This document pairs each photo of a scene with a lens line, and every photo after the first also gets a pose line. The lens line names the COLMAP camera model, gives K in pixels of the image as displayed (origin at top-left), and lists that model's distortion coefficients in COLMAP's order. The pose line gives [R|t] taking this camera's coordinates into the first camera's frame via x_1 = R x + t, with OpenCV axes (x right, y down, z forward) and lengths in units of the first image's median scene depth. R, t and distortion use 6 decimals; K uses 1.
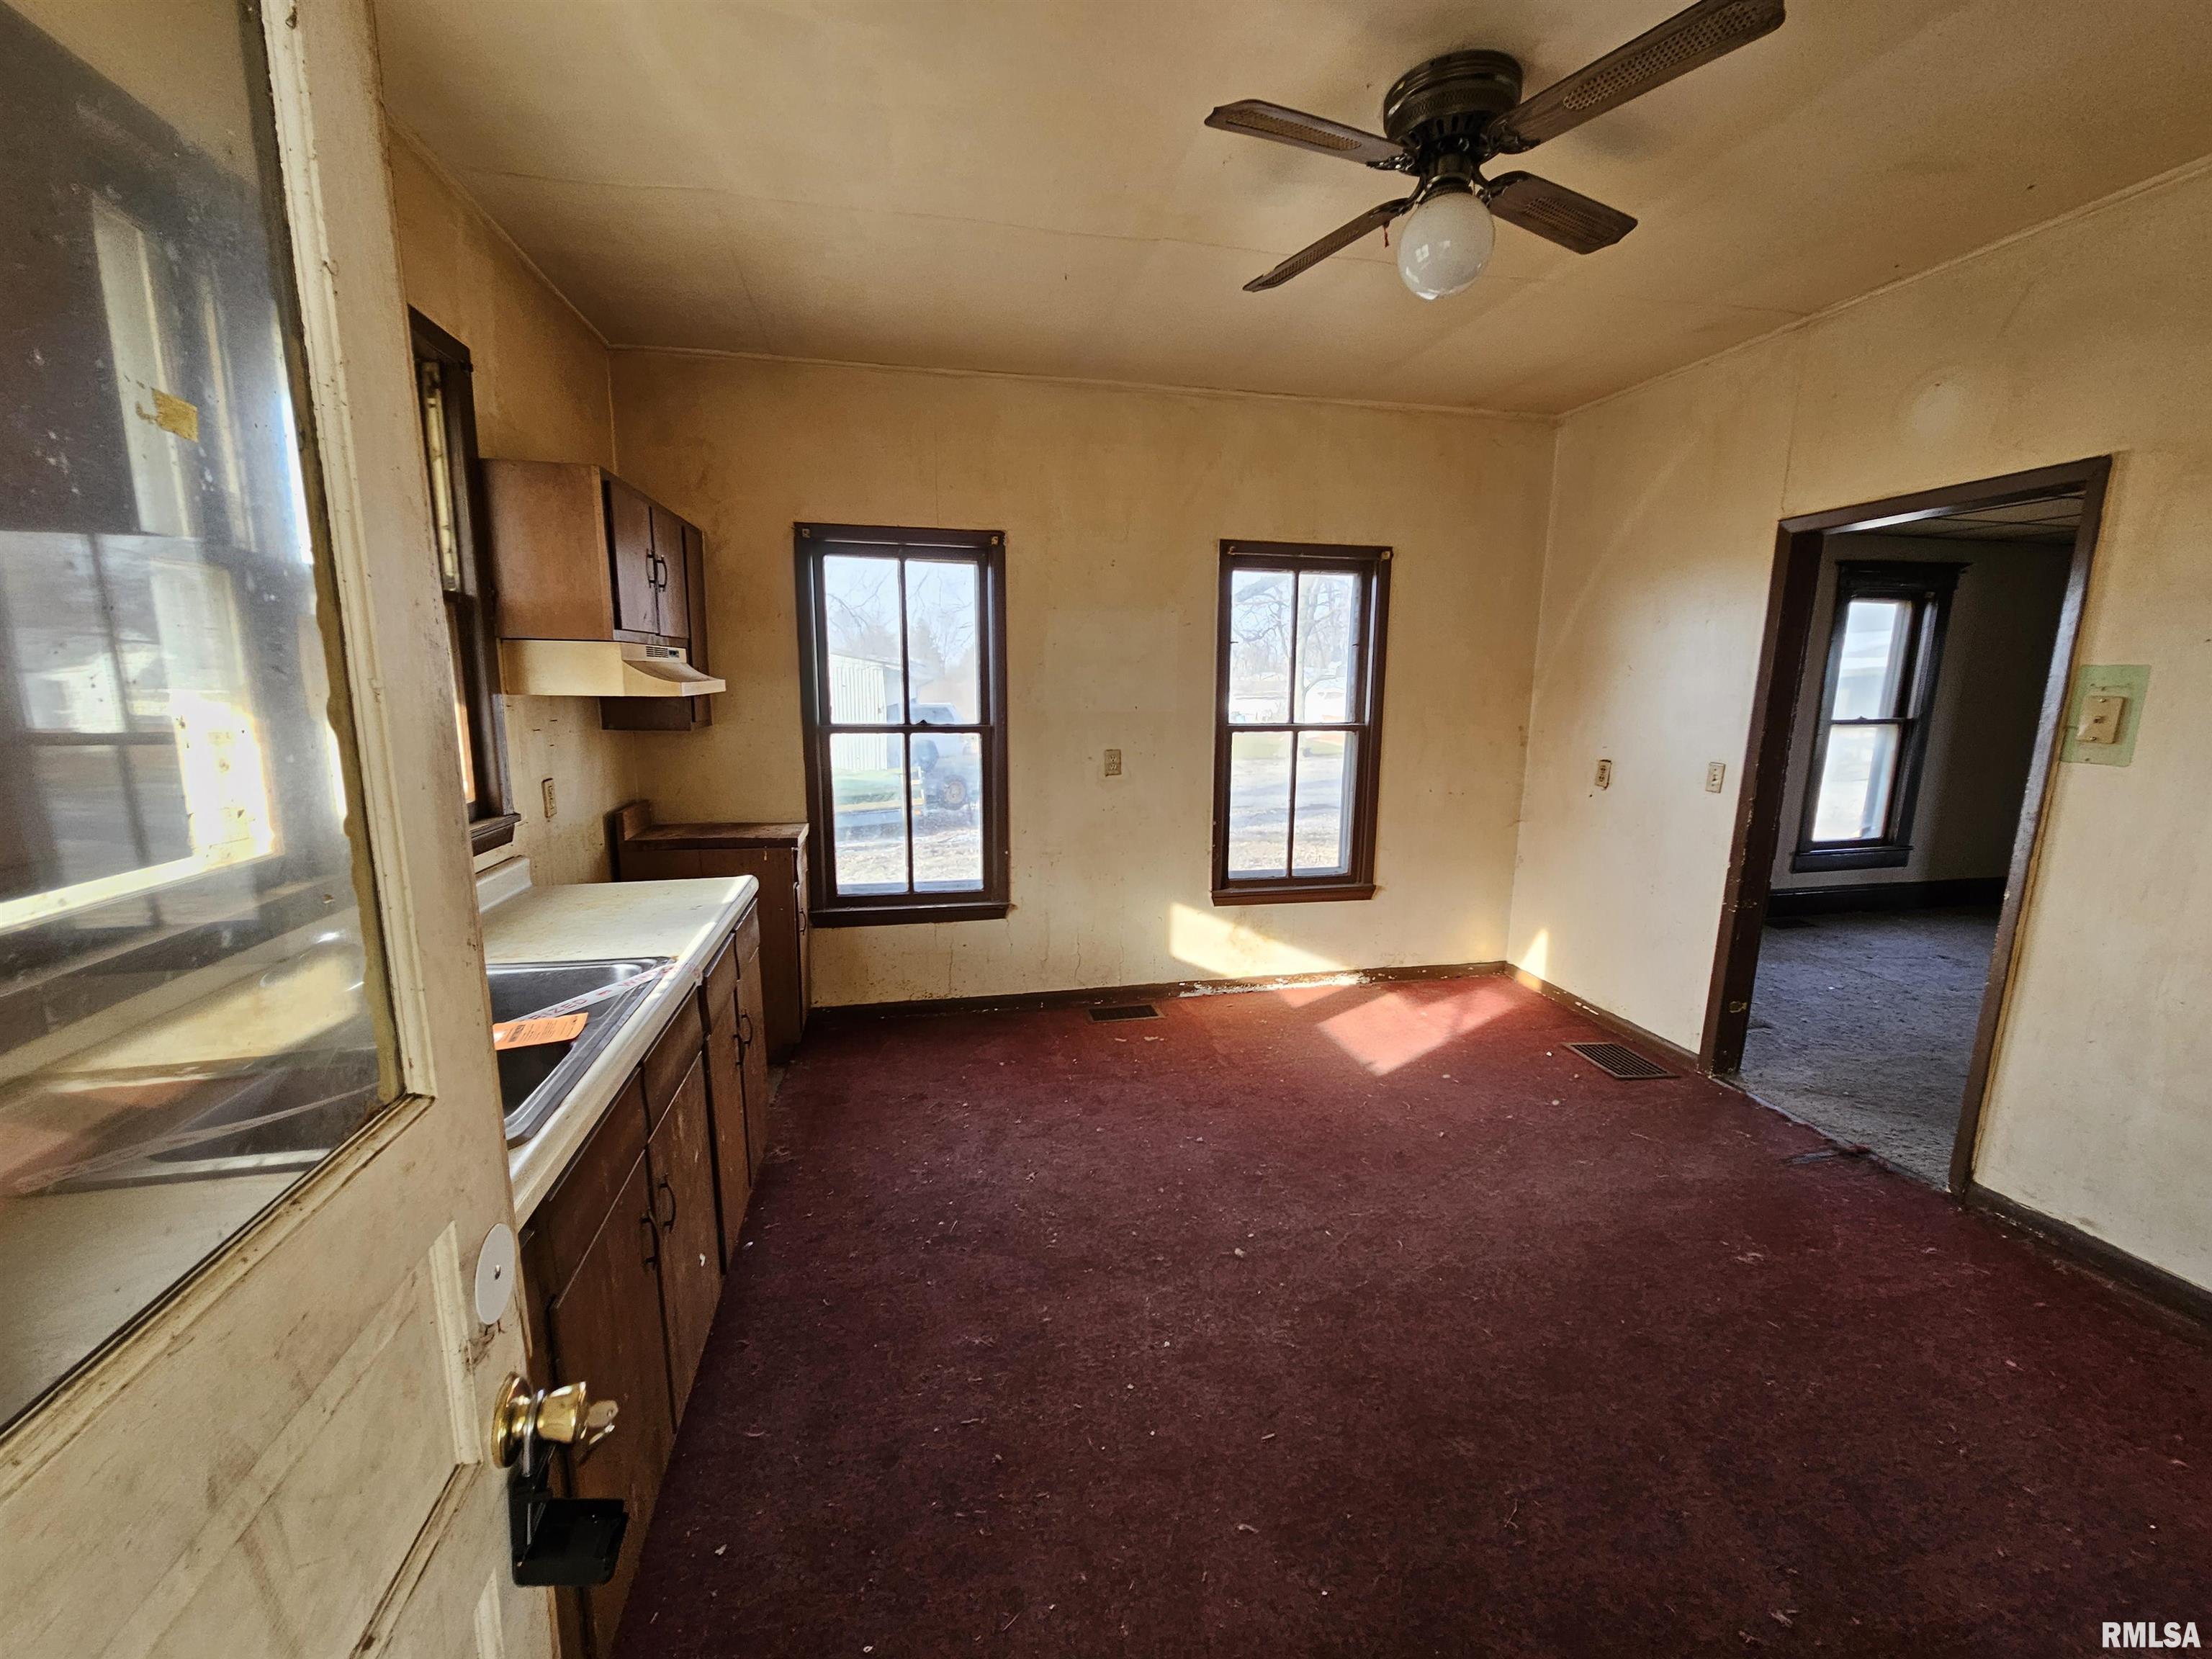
lens RADIAL K [[895.1, 0, 1106.7], [0, 895.1, 832.1], [0, 0, 1]] dist [0.001826, 0.000132]
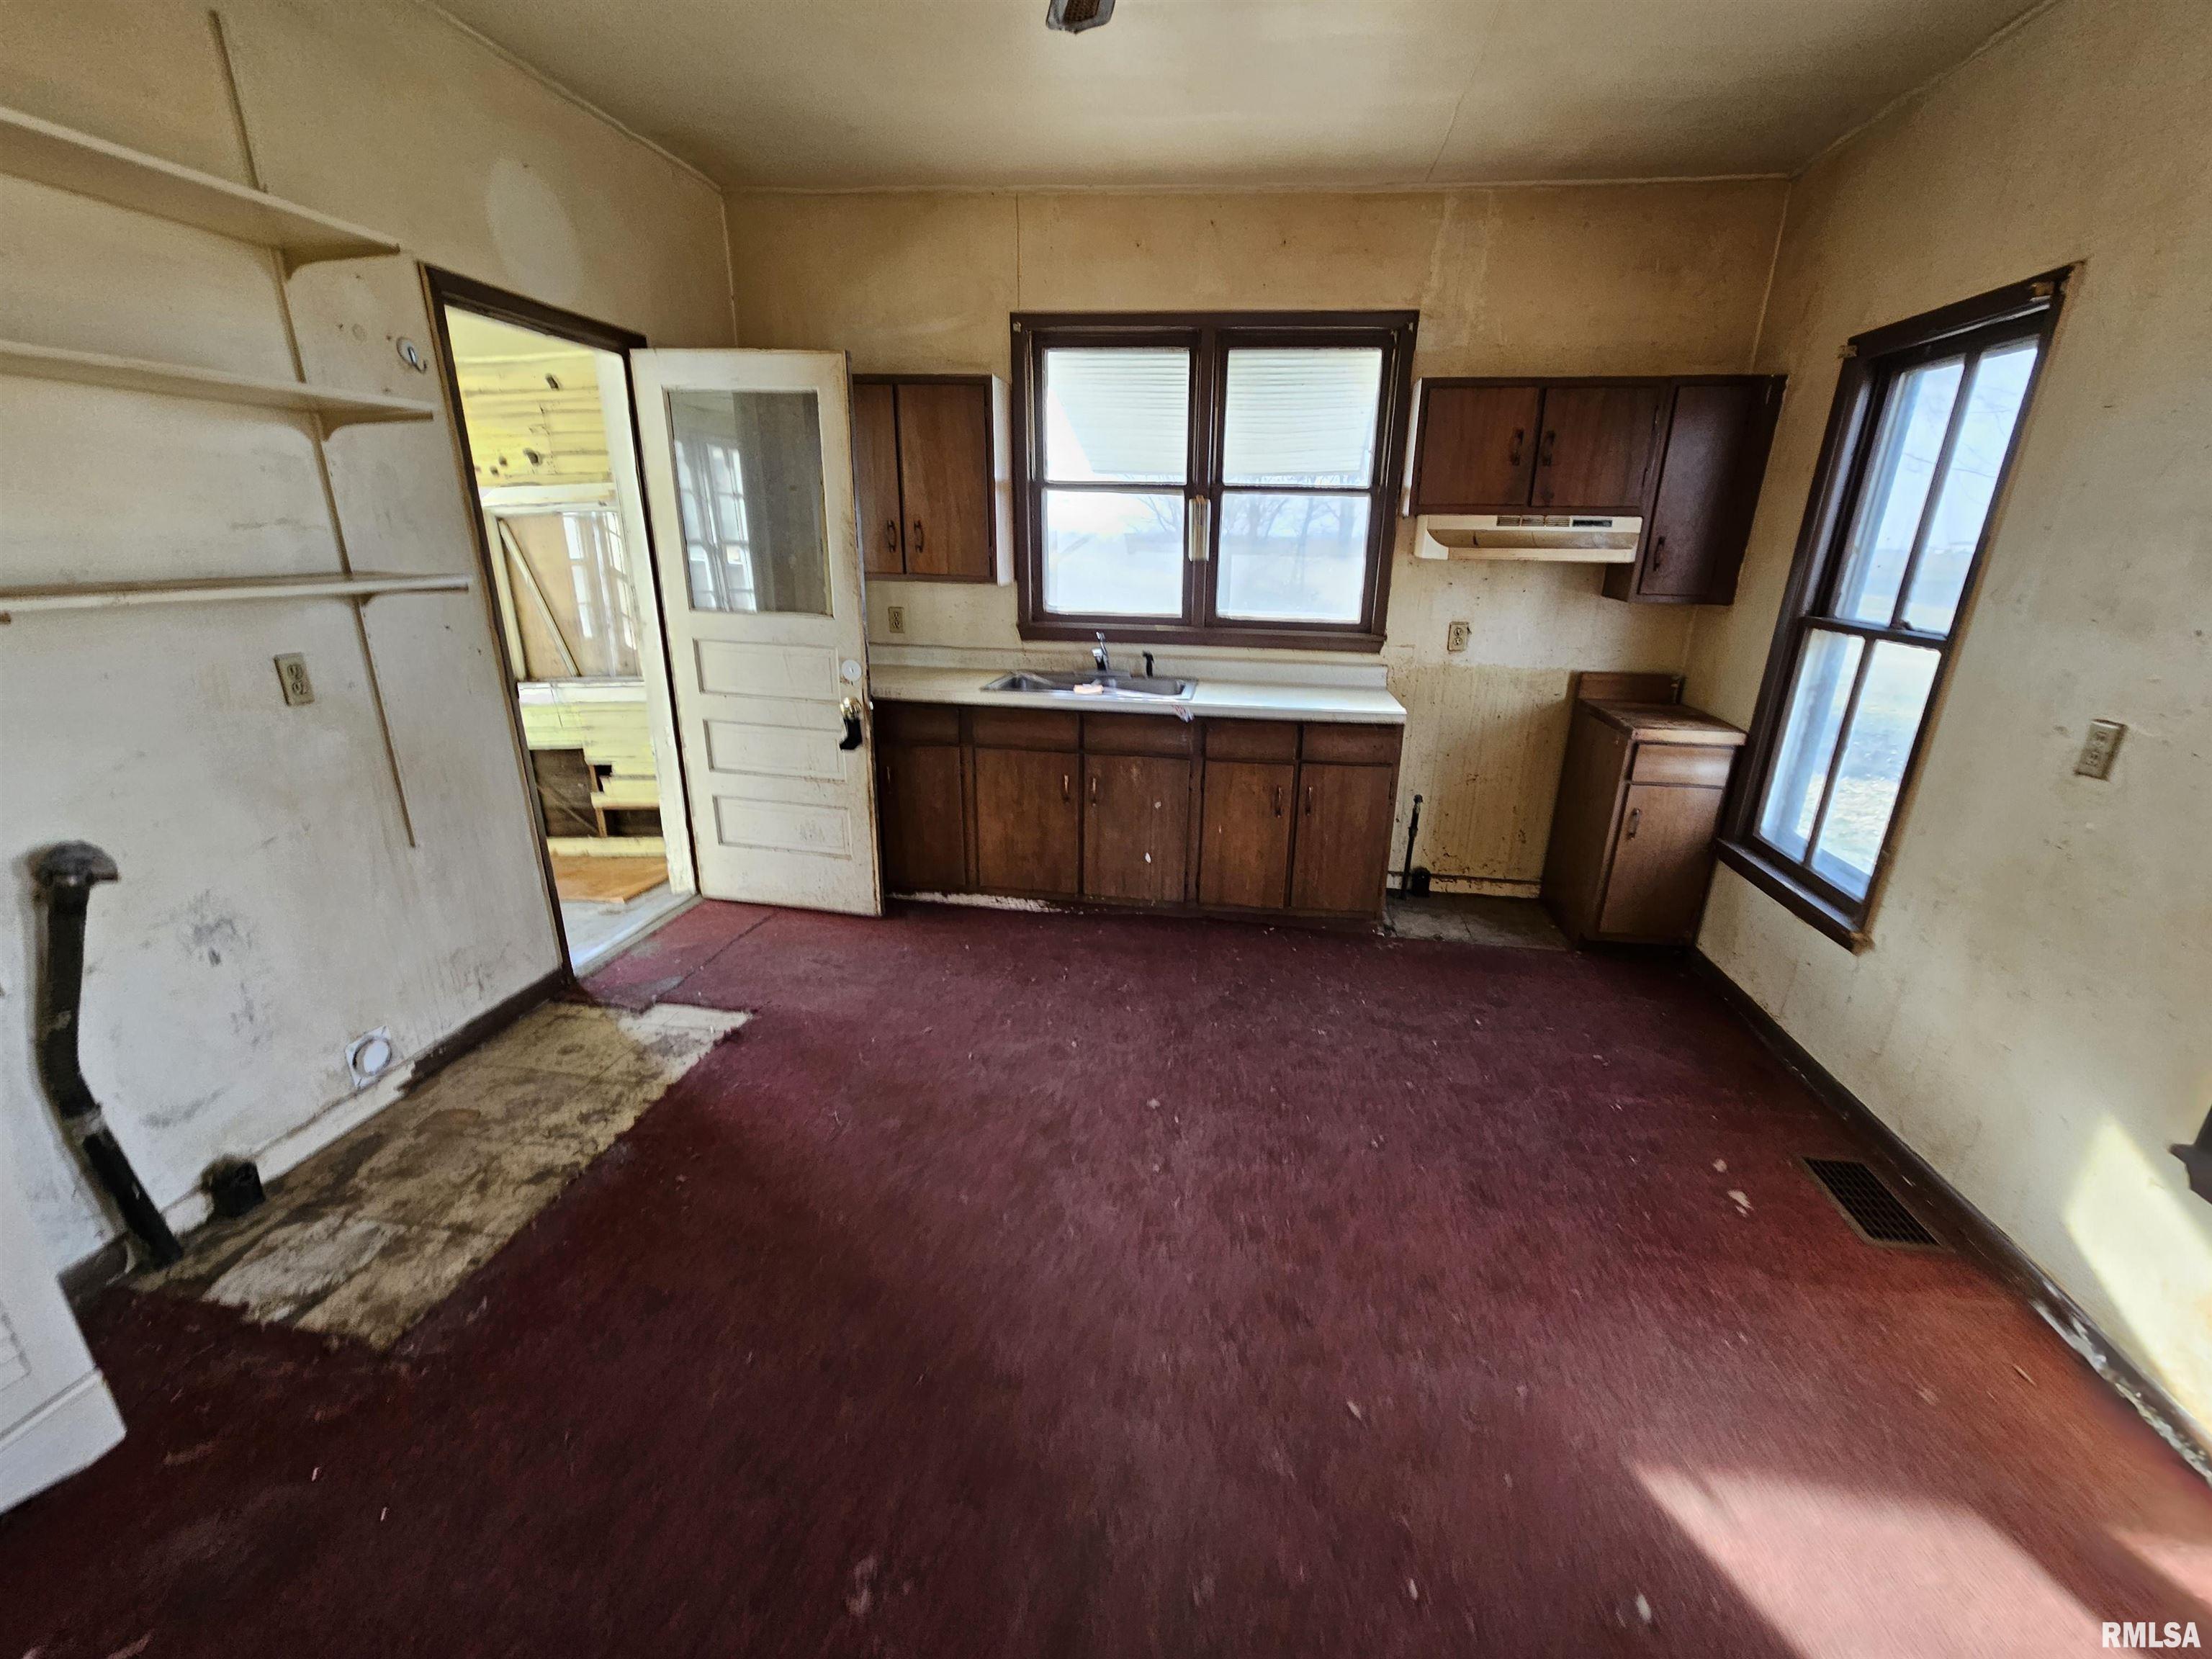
lens RADIAL K [[895.1, 0, 1104.7], [0, 895.1, 831.6], [0, 0, 1]] dist [0.001826, 0.000132]
pose [[-0.345799, 0.289358, -0.892578, 0.612433], [-0.175180, 0.914628, 0.364374, -0.120622], [0.921811, 0.282362, -0.265587, 0.681579]]
